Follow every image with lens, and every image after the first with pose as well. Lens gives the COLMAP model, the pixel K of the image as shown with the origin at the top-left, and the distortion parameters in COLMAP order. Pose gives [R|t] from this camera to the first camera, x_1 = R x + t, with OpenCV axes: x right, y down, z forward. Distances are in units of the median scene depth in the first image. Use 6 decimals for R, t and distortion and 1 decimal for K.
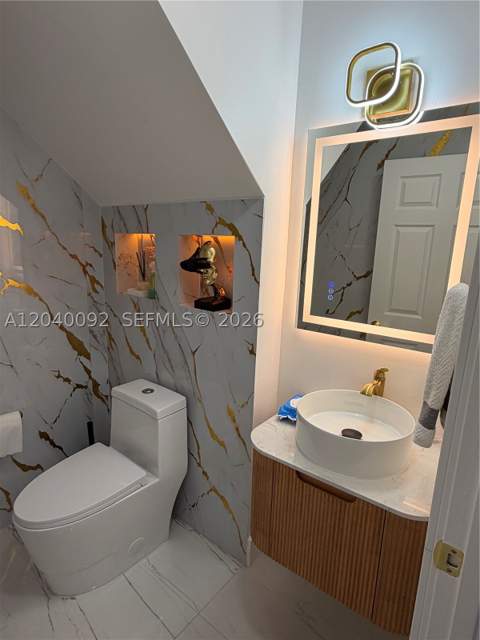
lens RADIAL K [[369.9, 0, 240.0], [0, 369.9, 320.0], [0, 0, 1]] dist [0.001970, 0.000458]
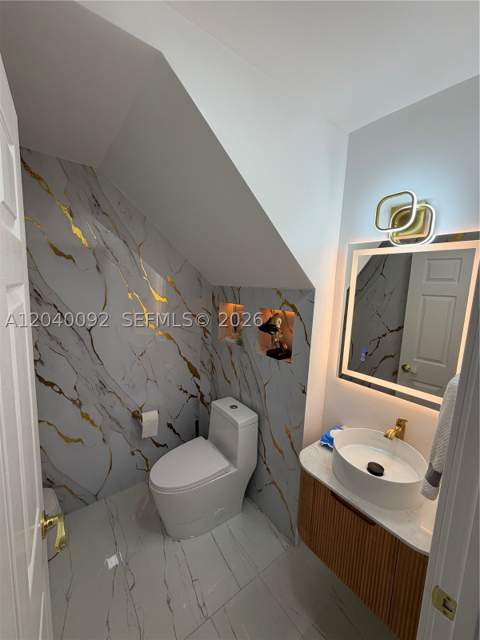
lens RADIAL K [[257.1, 0, 239.8], [0, 257.1, 317.4], [0, 0, 1]] dist [-0.000292, 0.000255]
pose [[0.969388, 0.036087, -0.242869, 0.022577], [-0.056667, 0.995319, -0.078293, -0.105581], [0.238907, 0.089659, 0.966894, -0.057984]]
